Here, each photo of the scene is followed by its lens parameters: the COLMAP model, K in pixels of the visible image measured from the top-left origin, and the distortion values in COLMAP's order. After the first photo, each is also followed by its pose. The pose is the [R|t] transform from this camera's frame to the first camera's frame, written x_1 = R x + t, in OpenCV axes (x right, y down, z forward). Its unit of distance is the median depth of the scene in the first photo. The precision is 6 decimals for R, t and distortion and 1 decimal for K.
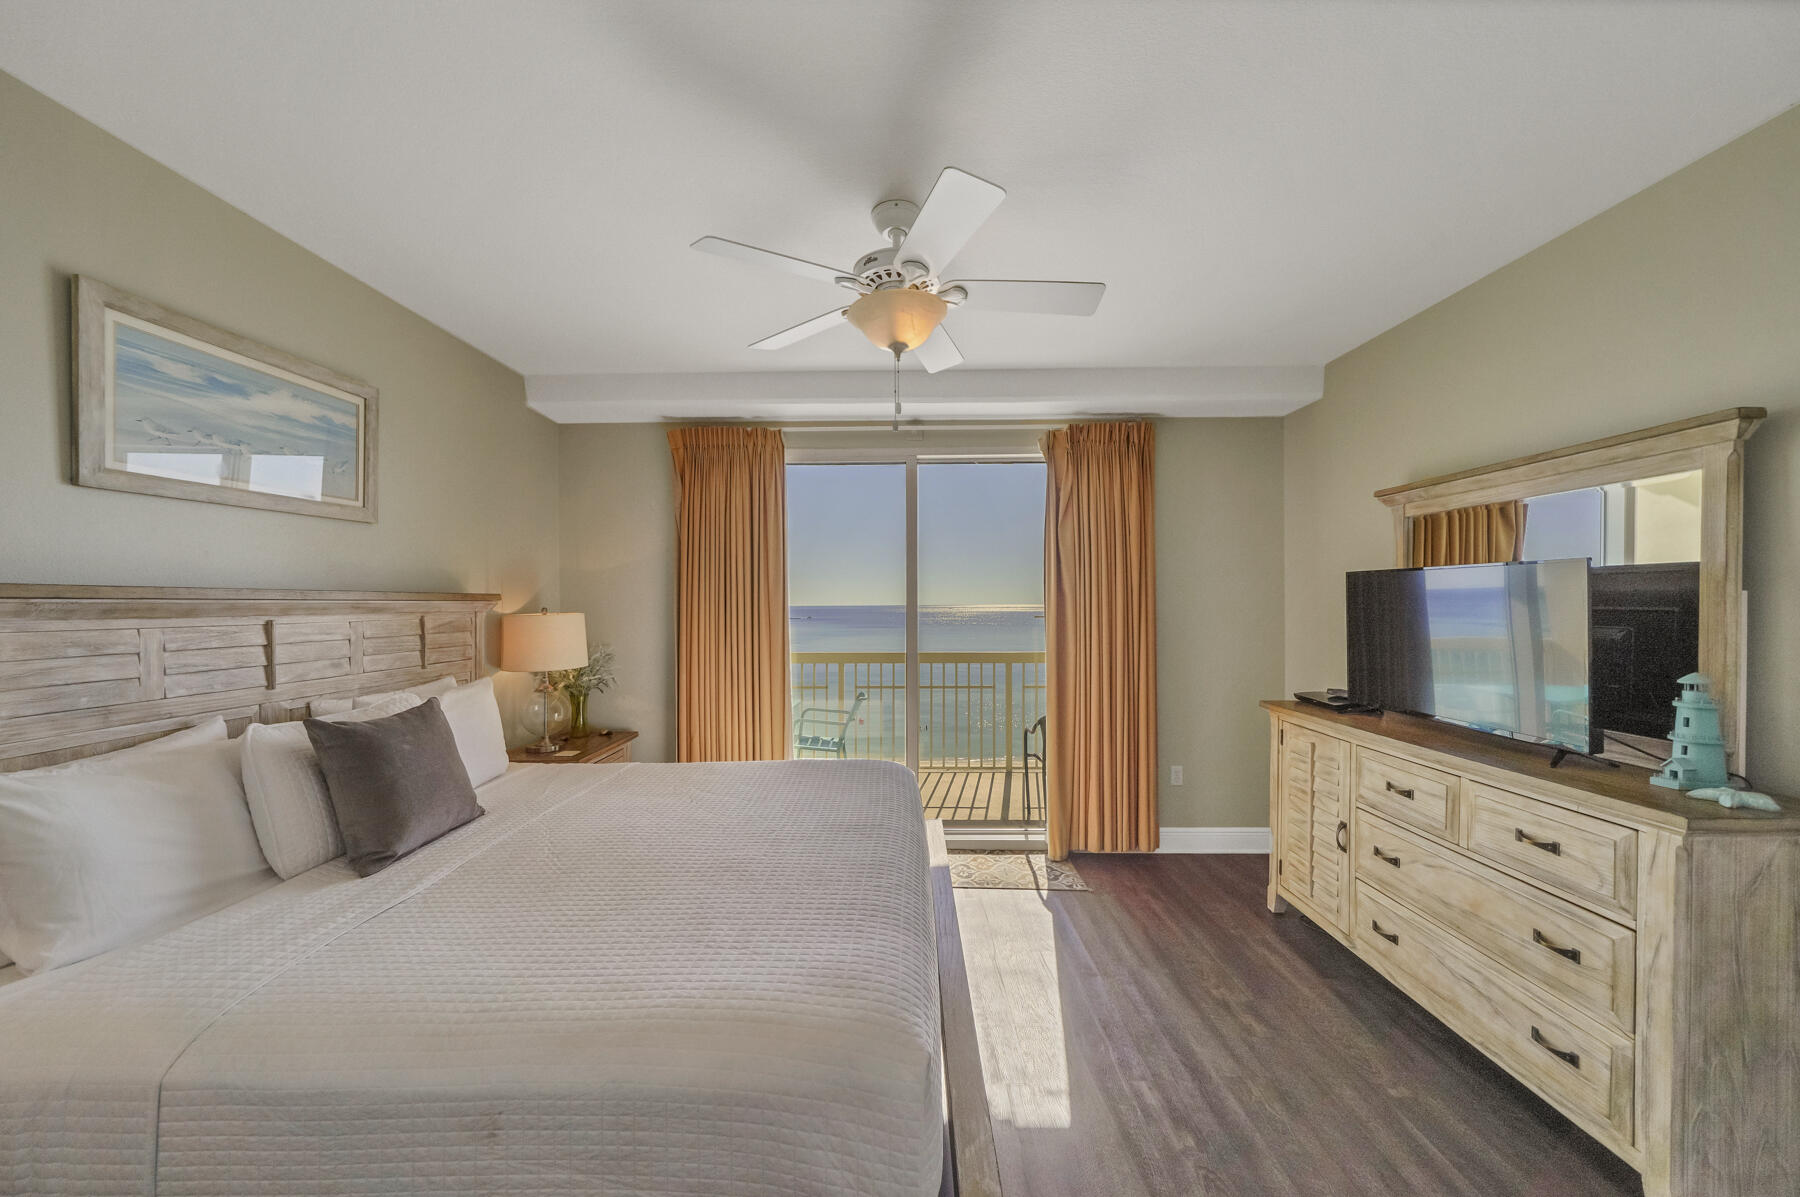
lens RADIAL K [[636.1, 0, 901.3], [0, 636.1, 605.1], [0, 0, 1]] dist [-0.006461, 0.000143]
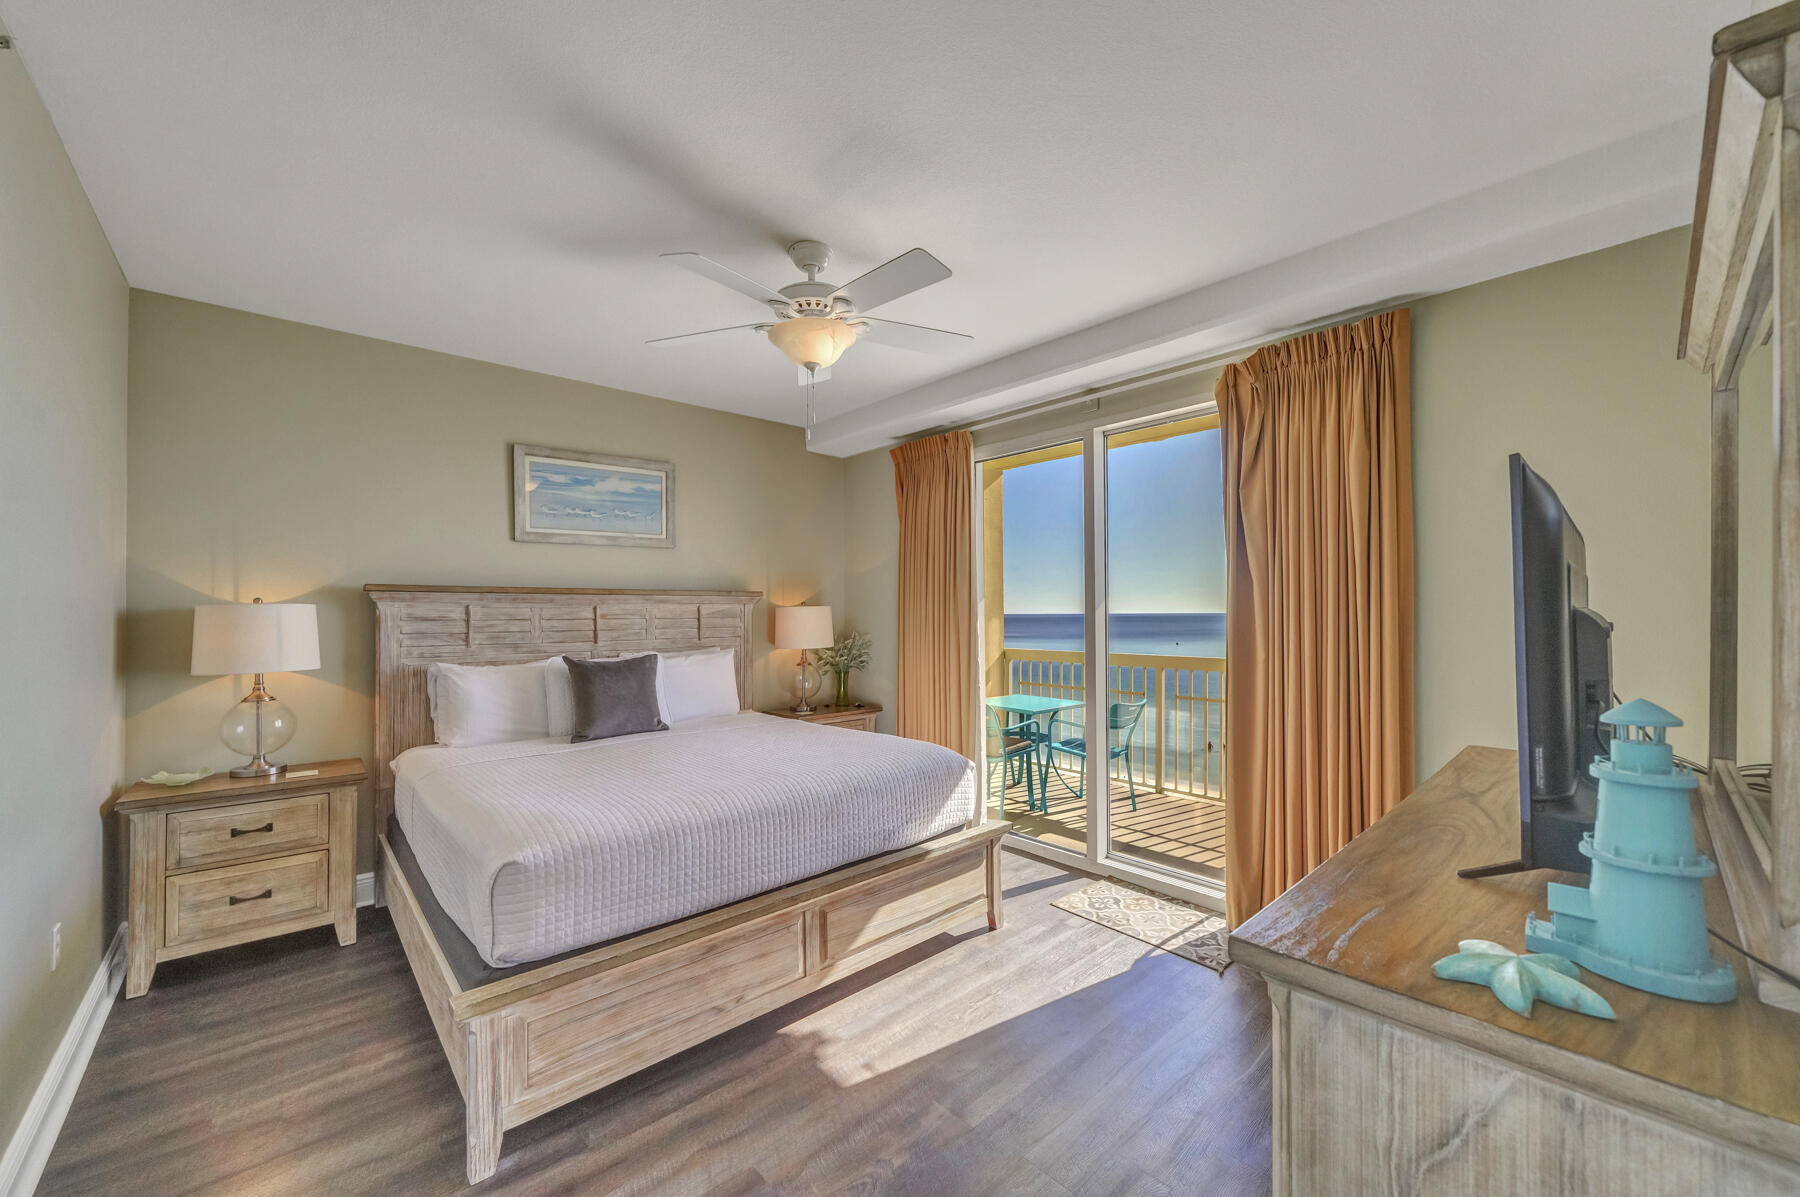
lens RADIAL K [[701.6, 0, 913.0], [0, 701.6, 606.3], [0, 0, 1]] dist [-0.001499, -0.000619]
pose [[0.685501, -0.005190, -0.728053, 0.884711], [-0.000435, 0.999971, -0.007539, 0.032903], [0.728071, 0.005485, 0.685479, 0.223034]]
